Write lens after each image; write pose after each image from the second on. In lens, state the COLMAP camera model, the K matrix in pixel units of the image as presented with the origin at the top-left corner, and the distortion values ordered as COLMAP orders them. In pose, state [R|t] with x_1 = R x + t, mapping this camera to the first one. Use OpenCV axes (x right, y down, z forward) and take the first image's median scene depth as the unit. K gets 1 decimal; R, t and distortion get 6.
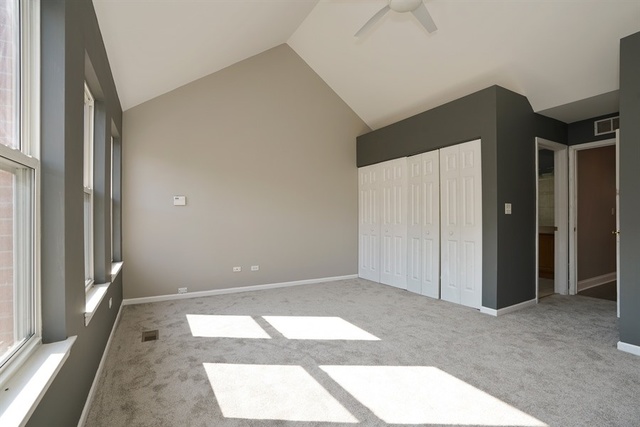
lens RADIAL K [[302.7, 0, 320.4], [0, 302.7, 218.9], [0, 0, 1]] dist [-0.021815, 0.000332]
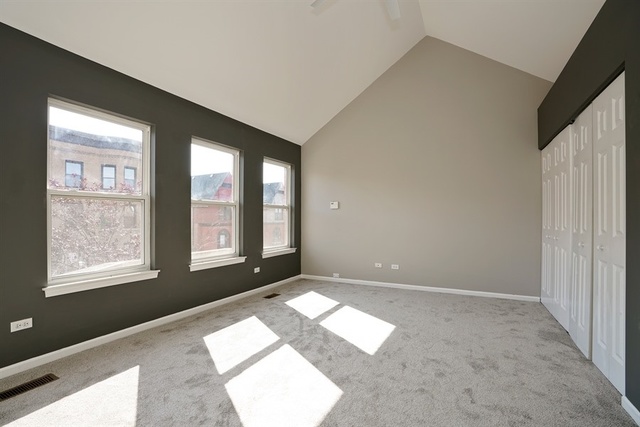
lens RADIAL K [[296.4, 0, 318.0], [0, 296.4, 212.9], [0, 0, 1]] dist [-0.025227, 0.001580]
pose [[0.532930, -0.020672, -0.845907, 0.742314], [0.001874, 0.999728, -0.023250, 0.001614], [0.846157, 0.010805, 0.532824, 0.342529]]
